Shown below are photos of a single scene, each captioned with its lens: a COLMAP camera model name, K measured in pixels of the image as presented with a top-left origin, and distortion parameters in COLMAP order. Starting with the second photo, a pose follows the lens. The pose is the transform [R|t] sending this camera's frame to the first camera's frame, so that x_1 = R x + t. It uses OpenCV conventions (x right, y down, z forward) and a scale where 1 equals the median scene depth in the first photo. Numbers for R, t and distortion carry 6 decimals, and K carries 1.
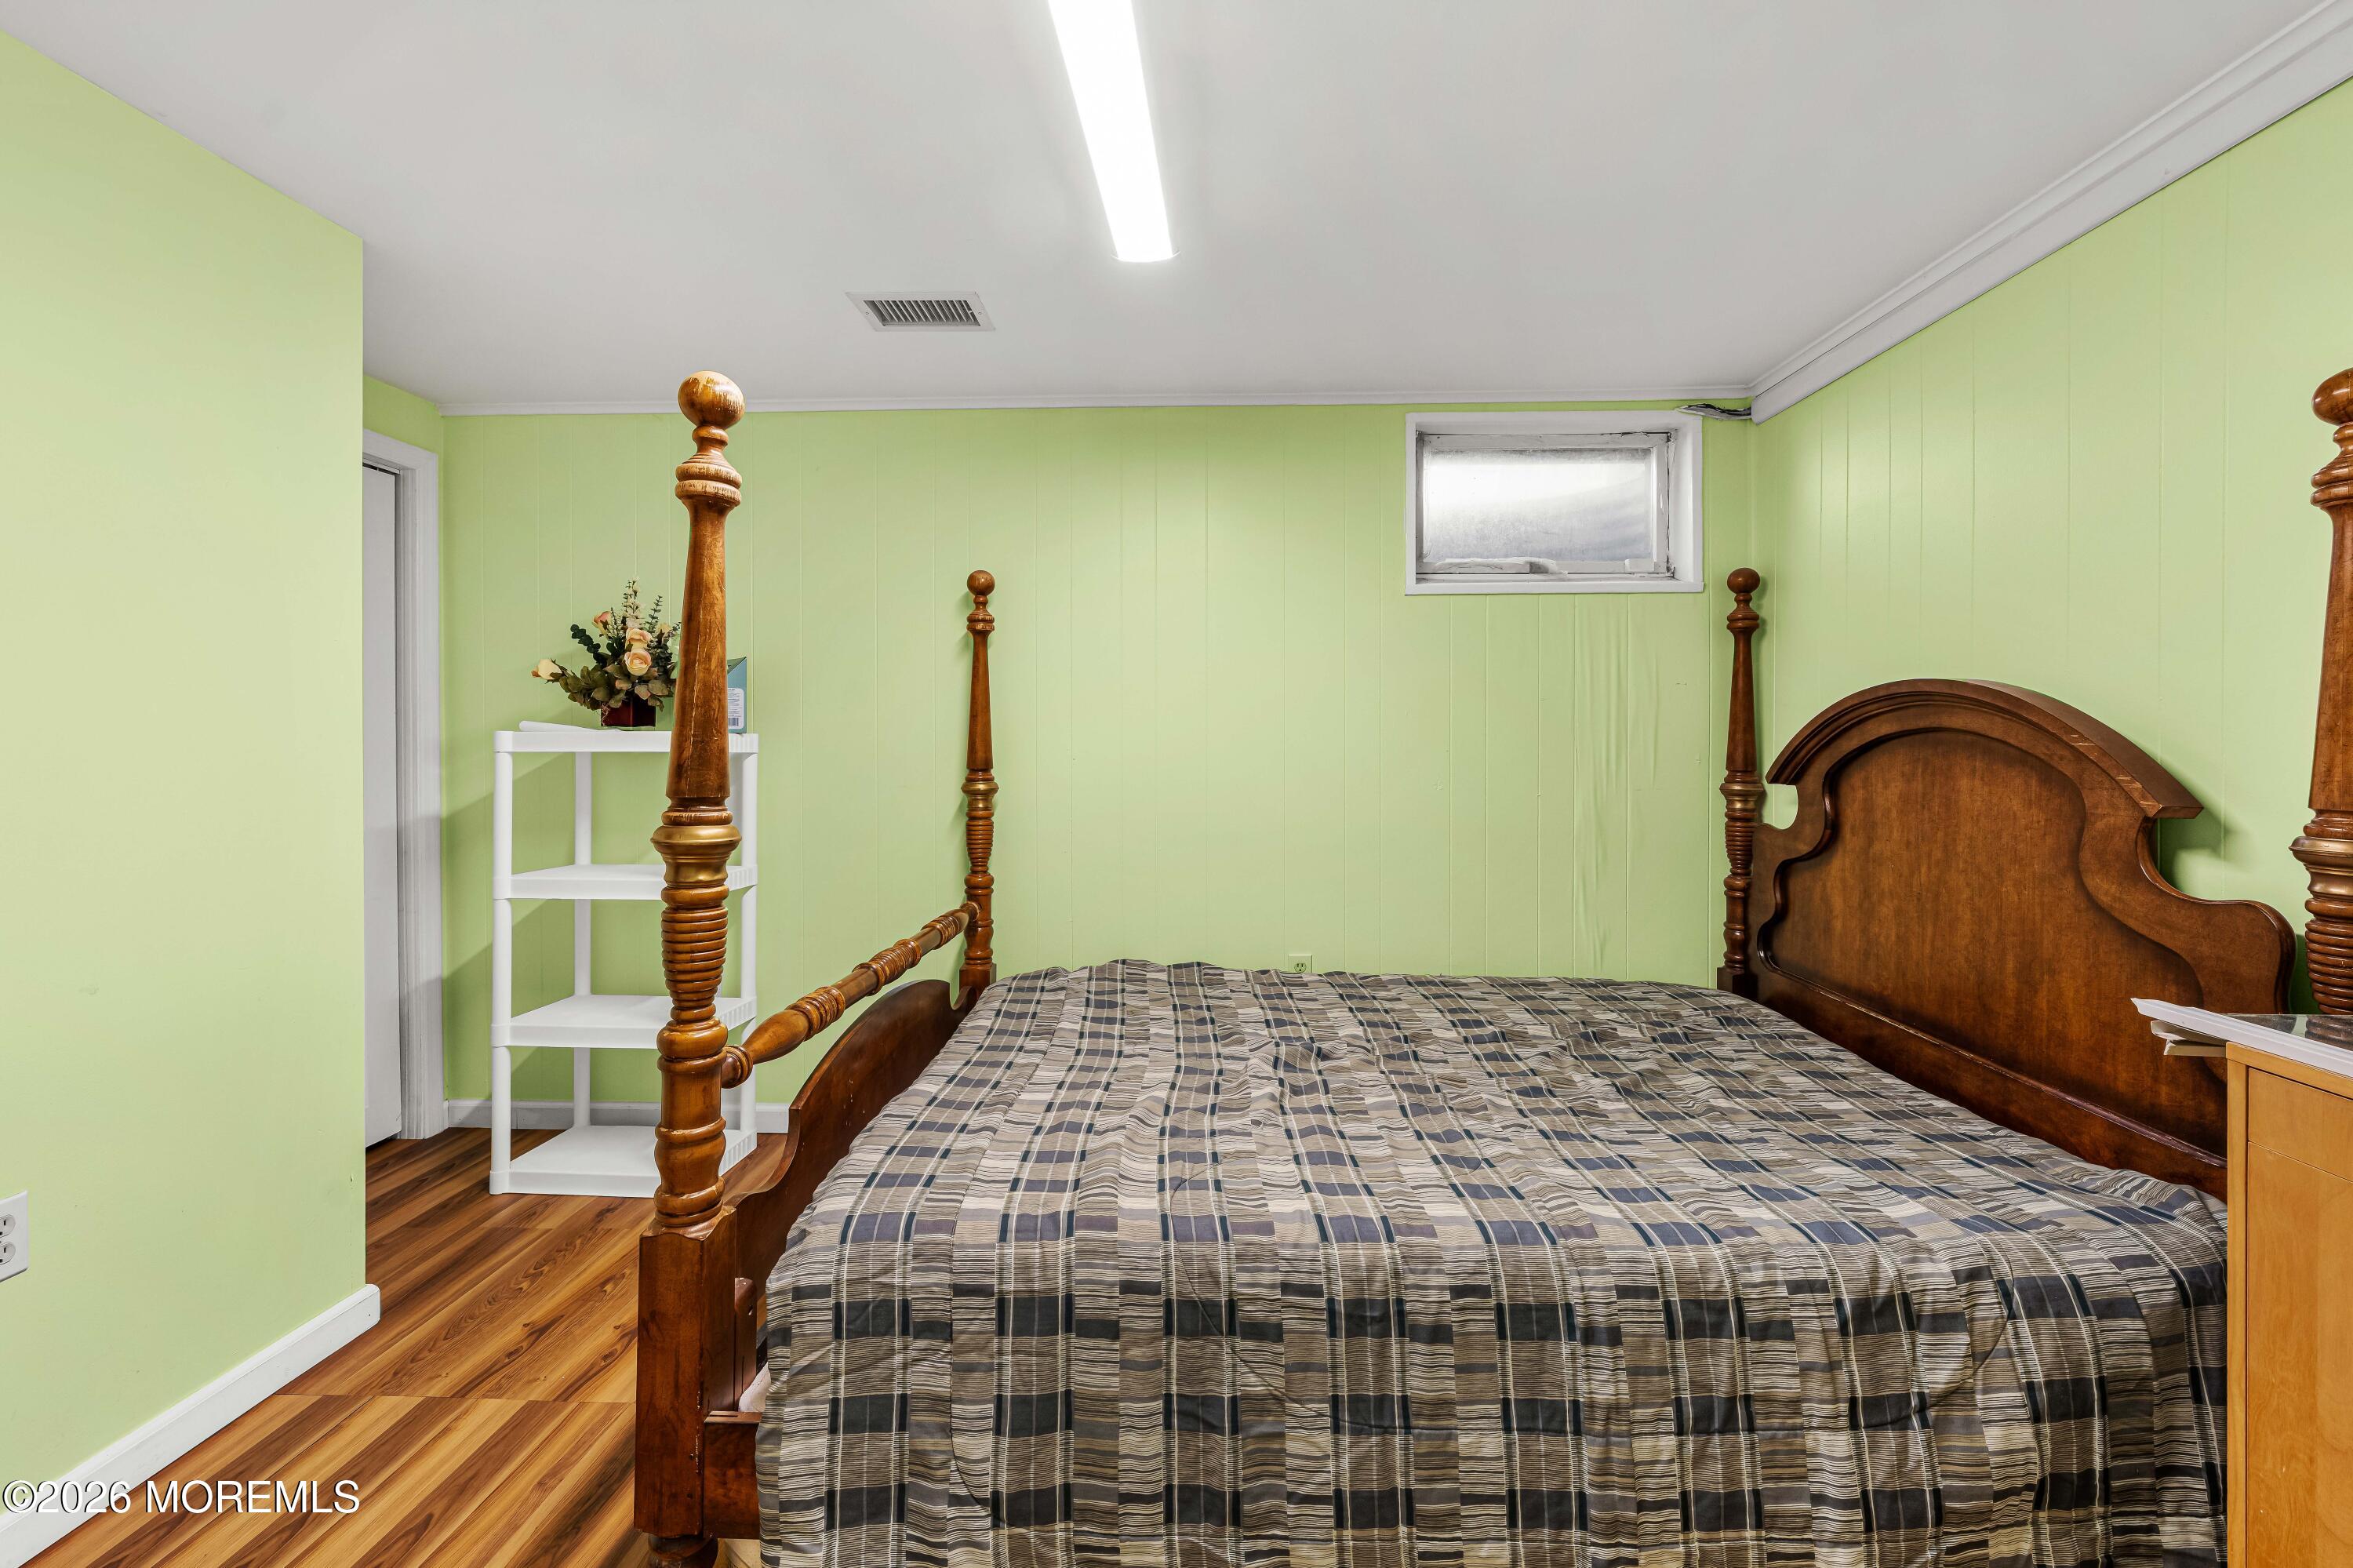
lens RADIAL K [[972.3, 0, 1178.2], [0, 972.3, 736.8], [0, 0, 1]] dist [-0.000924, -0.000199]
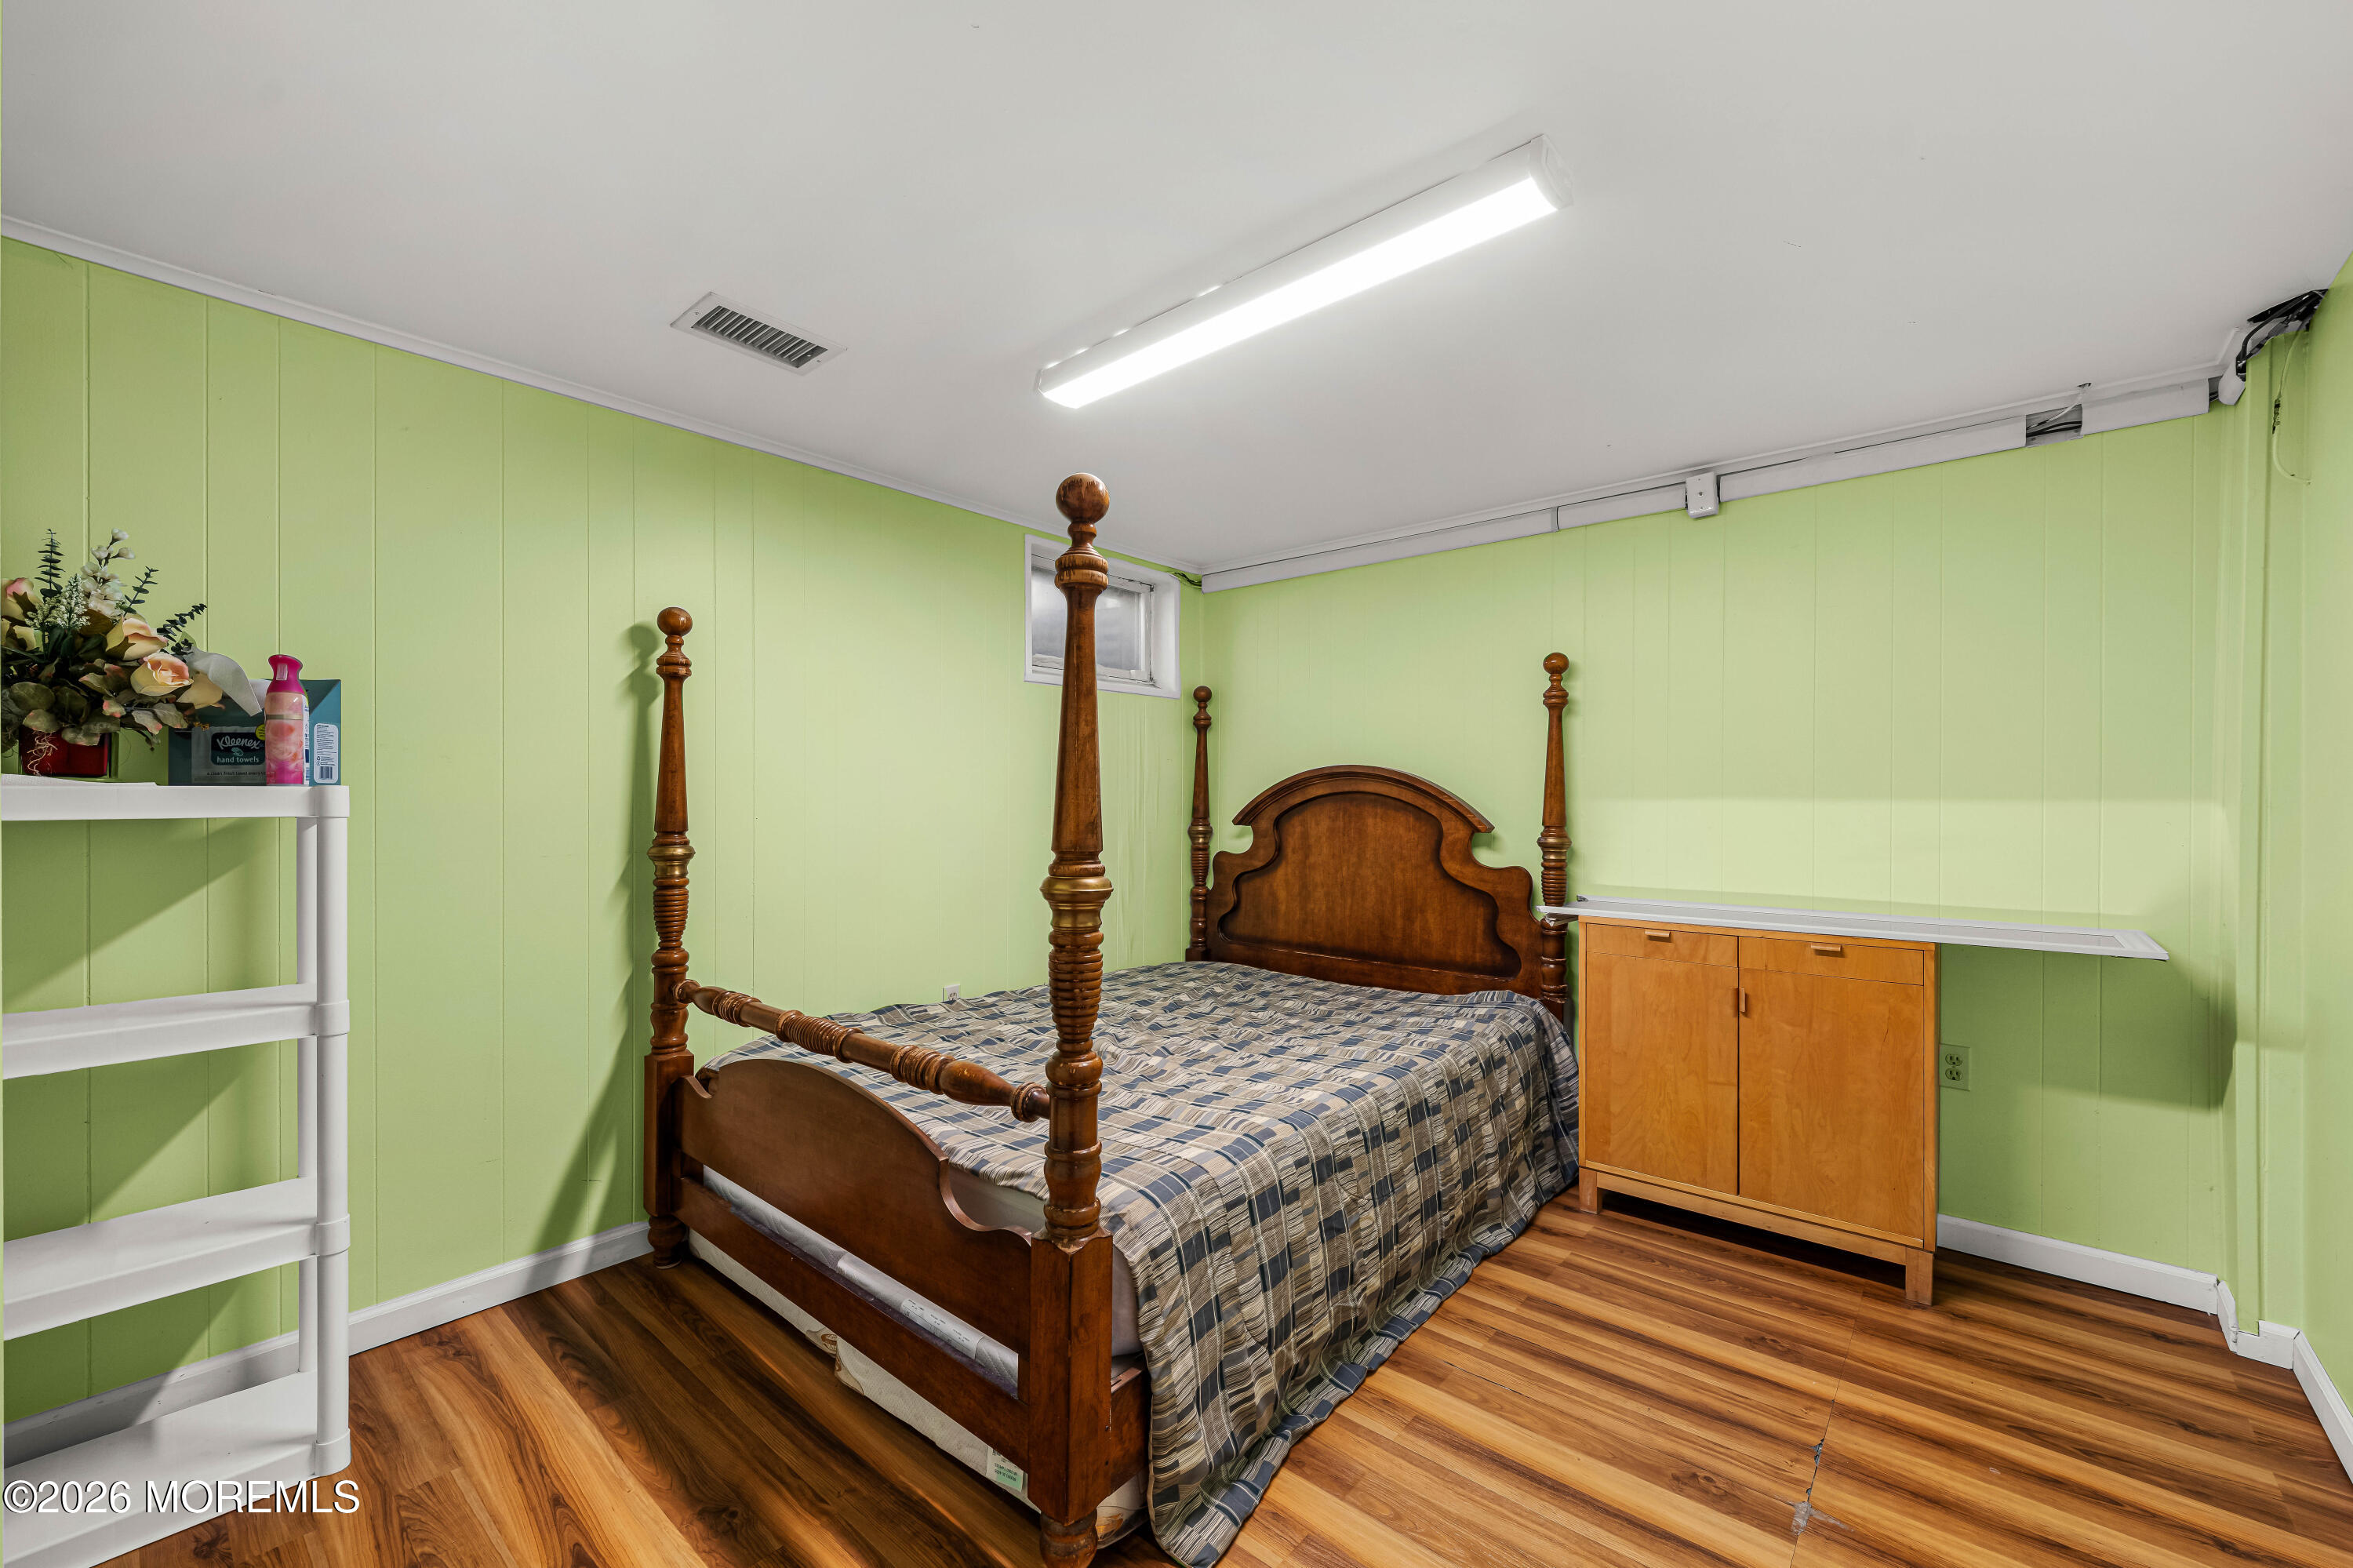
lens RADIAL K [[940.5, 0, 1176.5], [0, 940.5, 784.0], [0, 0, 1]] dist [0.002276, 0.000158]
pose [[0.617216, 0.010080, 0.786730, -0.923789], [-0.003399, 0.999943, -0.010145, -0.004435], [-0.786787, 0.003587, 0.617214, 0.173145]]
